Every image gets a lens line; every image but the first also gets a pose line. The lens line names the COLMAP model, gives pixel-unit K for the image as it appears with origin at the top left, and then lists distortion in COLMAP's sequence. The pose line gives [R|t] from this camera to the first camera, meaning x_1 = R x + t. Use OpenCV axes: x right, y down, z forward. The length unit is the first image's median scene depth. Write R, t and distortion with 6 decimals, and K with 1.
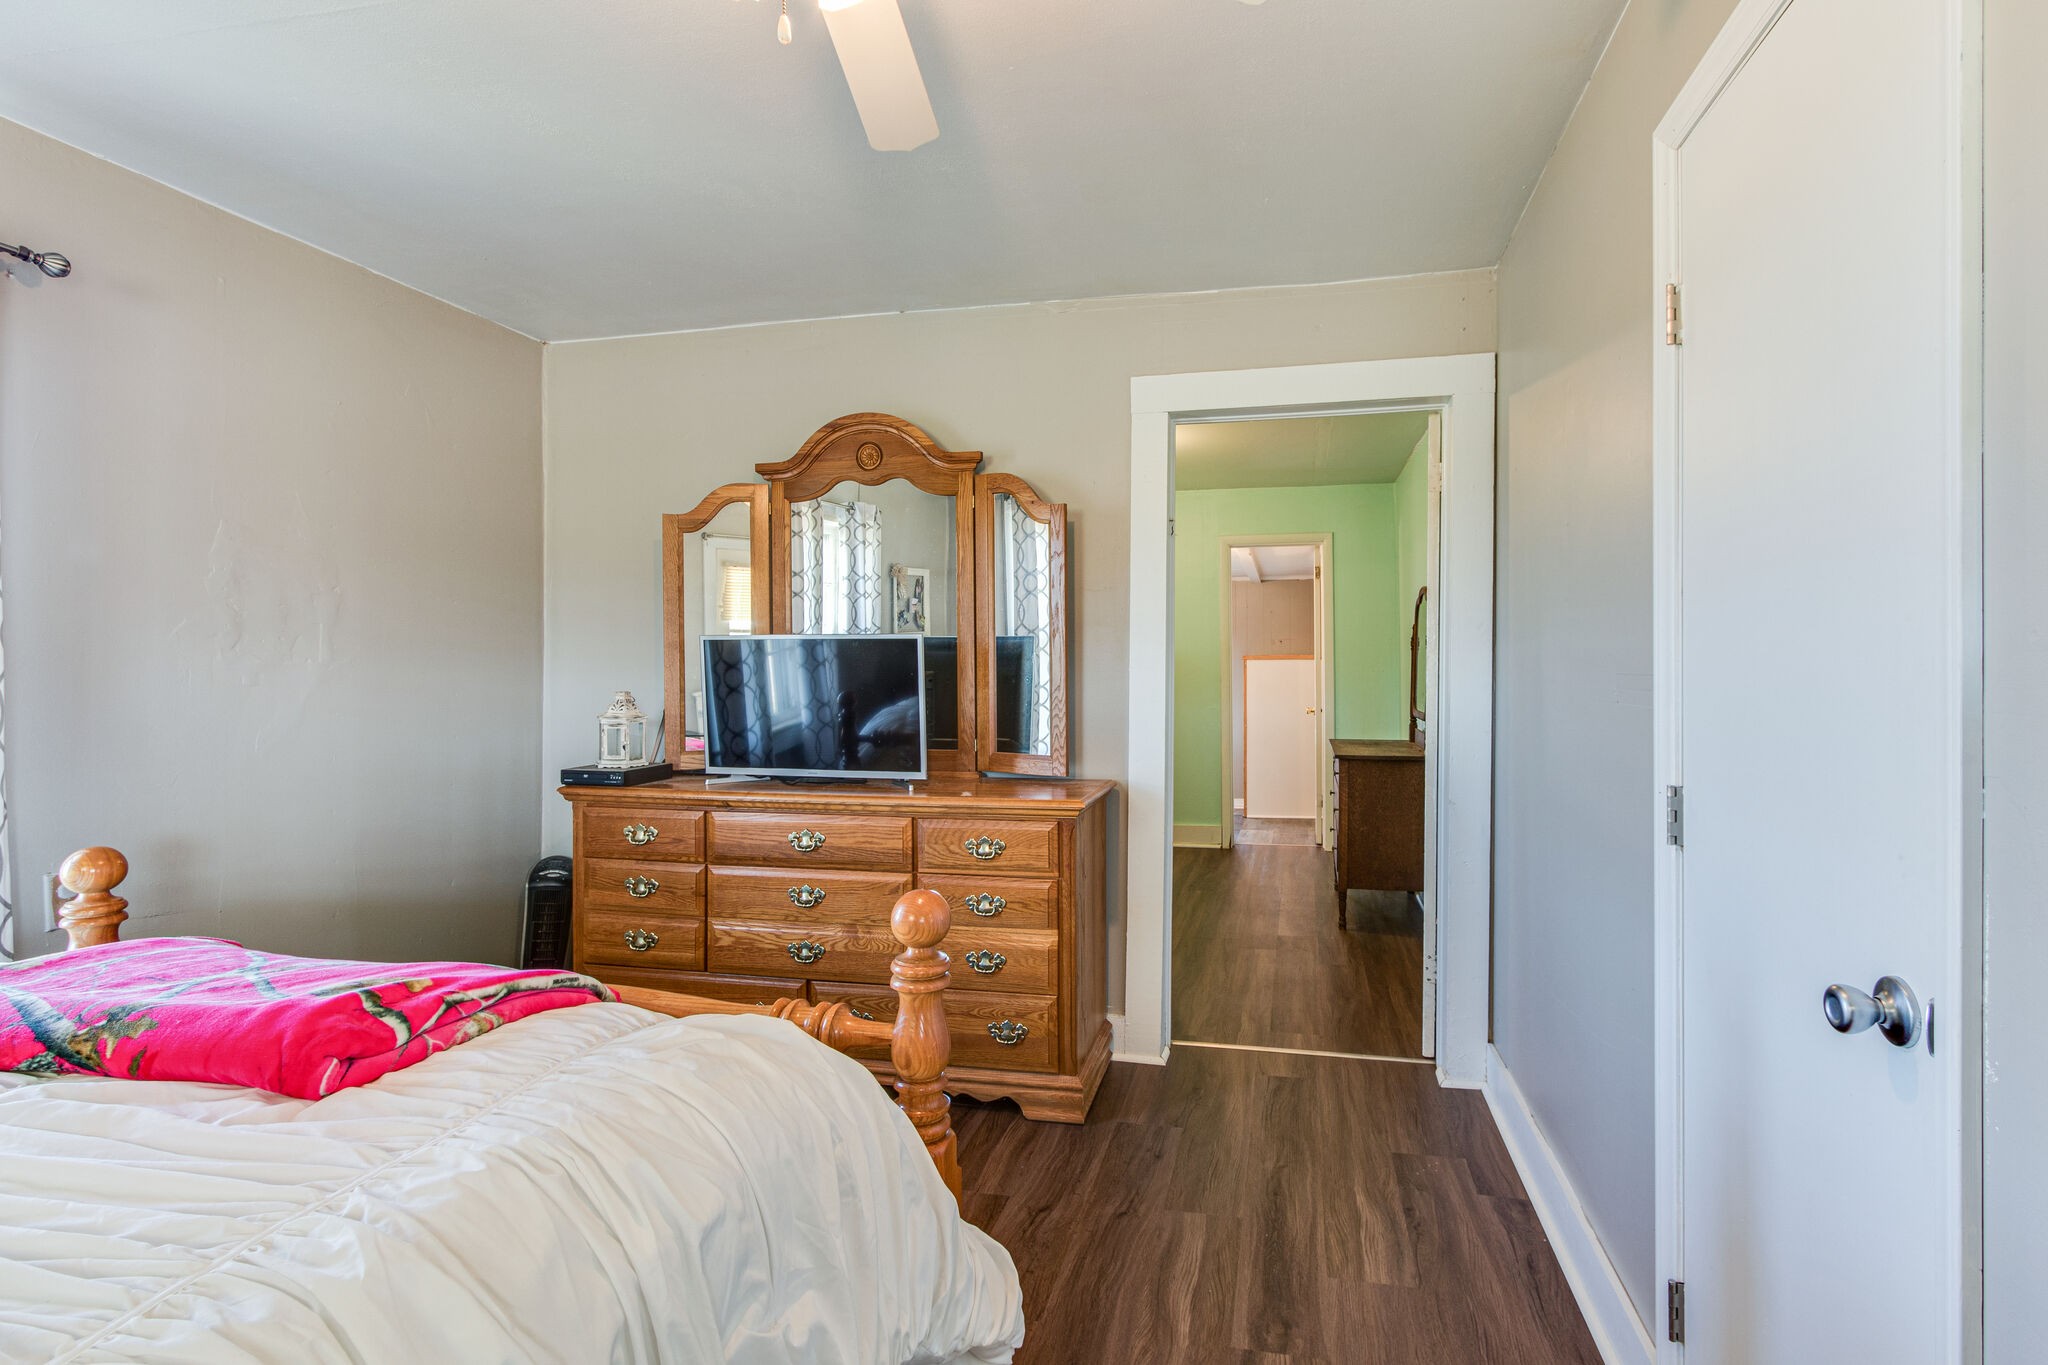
lens RADIAL K [[969.0, 0, 1023.0], [0, 969.0, 663.6], [0, 0, 1]] dist [0.004379, 0.000395]
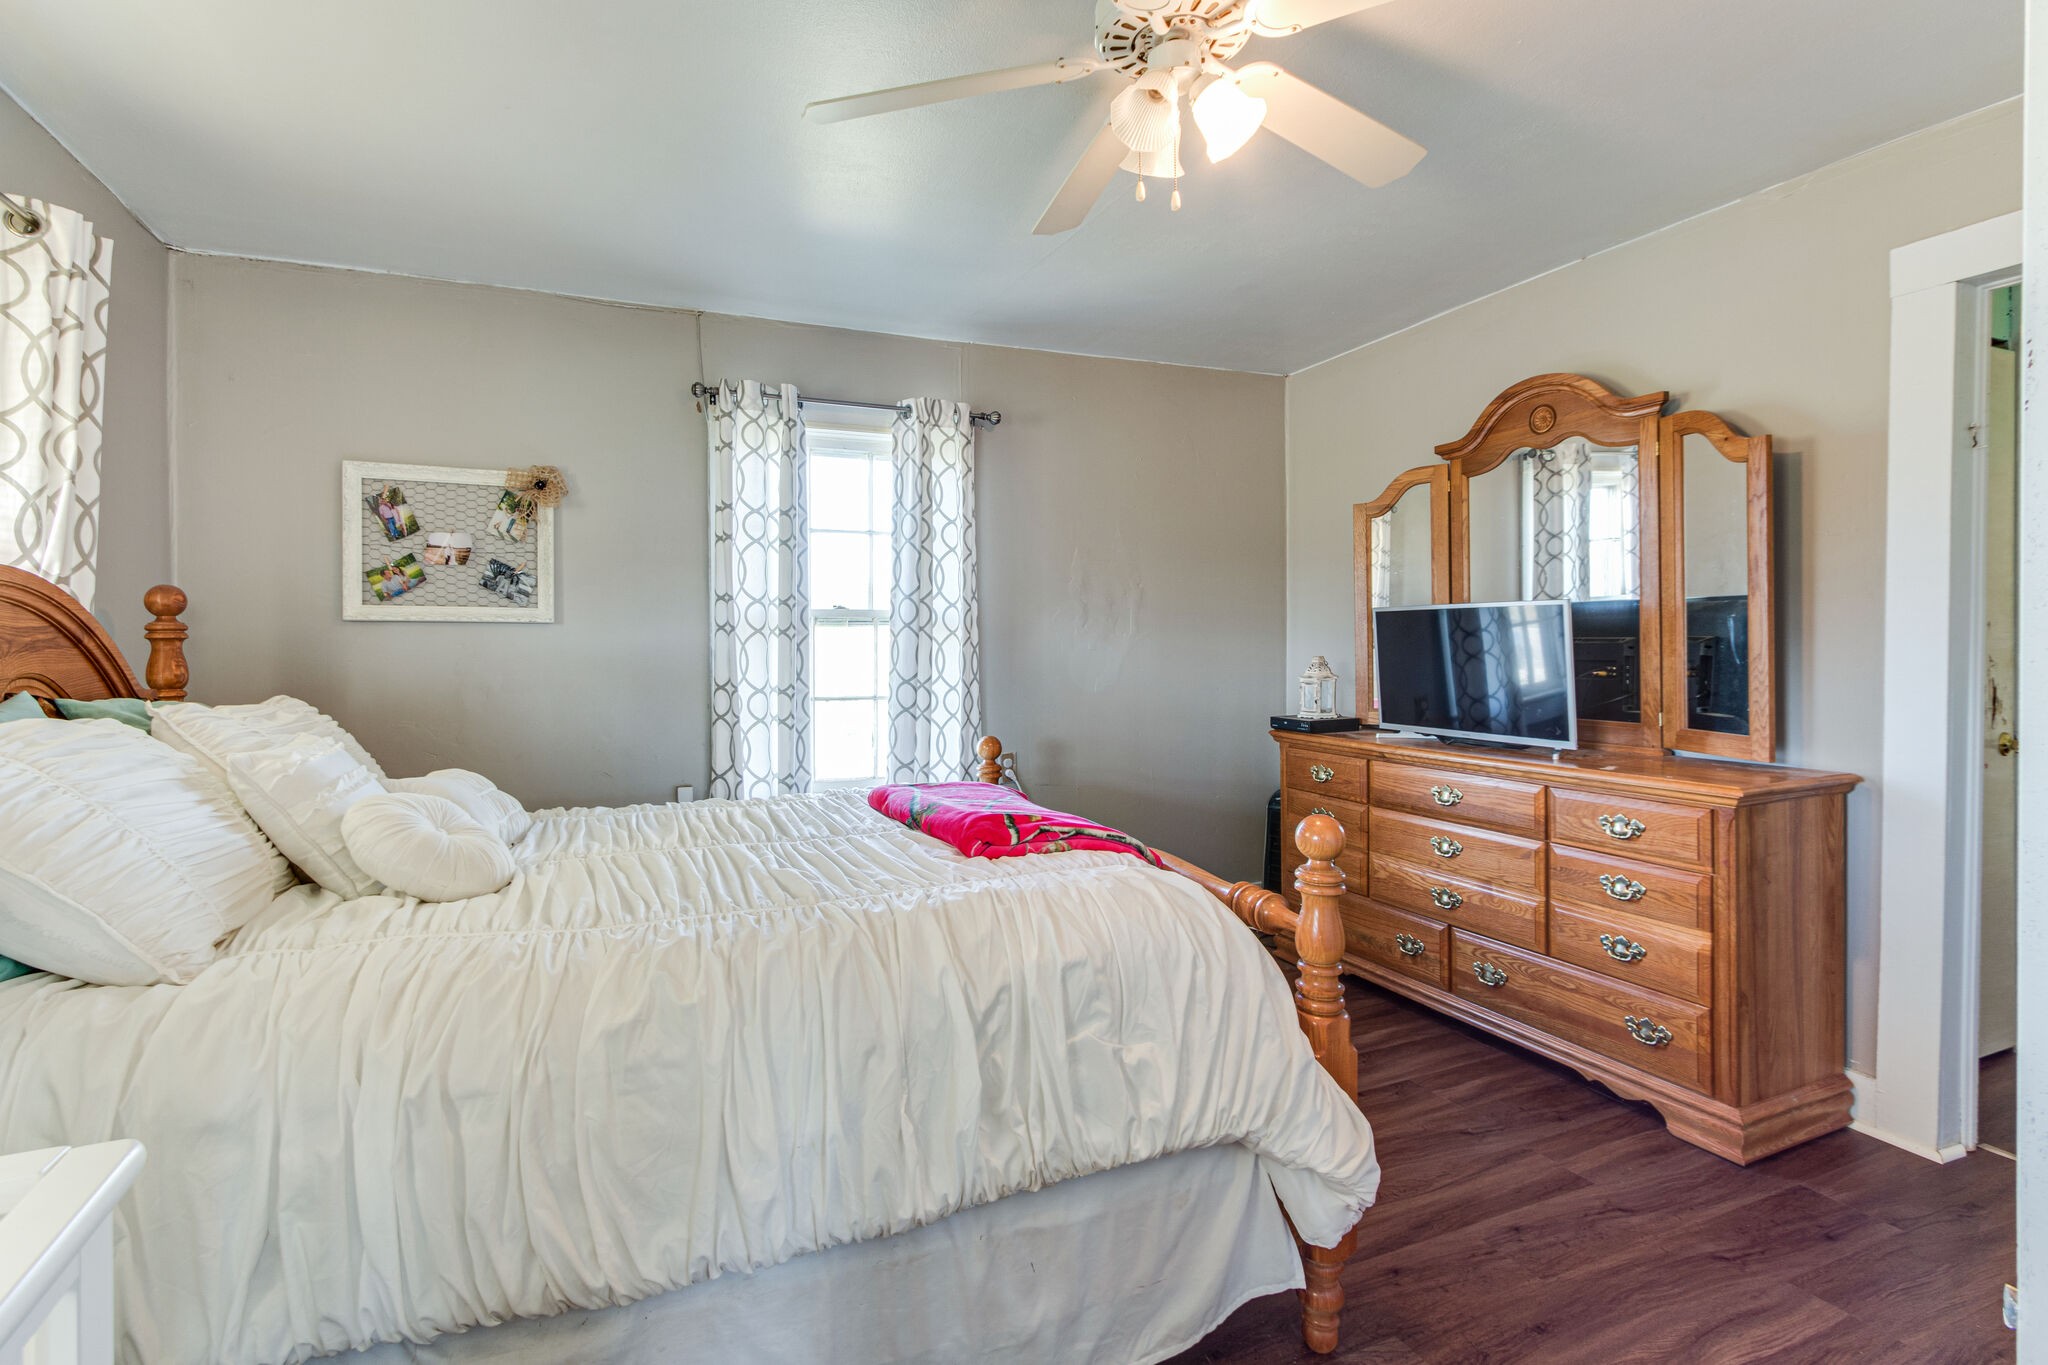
lens RADIAL K [[969.0, 0, 978.1], [0, 969.0, 644.9], [0, 0, 1]] dist [0.004379, 0.000395]
pose [[0.555019, -0.001181, -0.831837, 0.381611], [0.011775, 0.999910, 0.006437, 0.002179], [0.831754, -0.013367, 0.554983, -0.028493]]
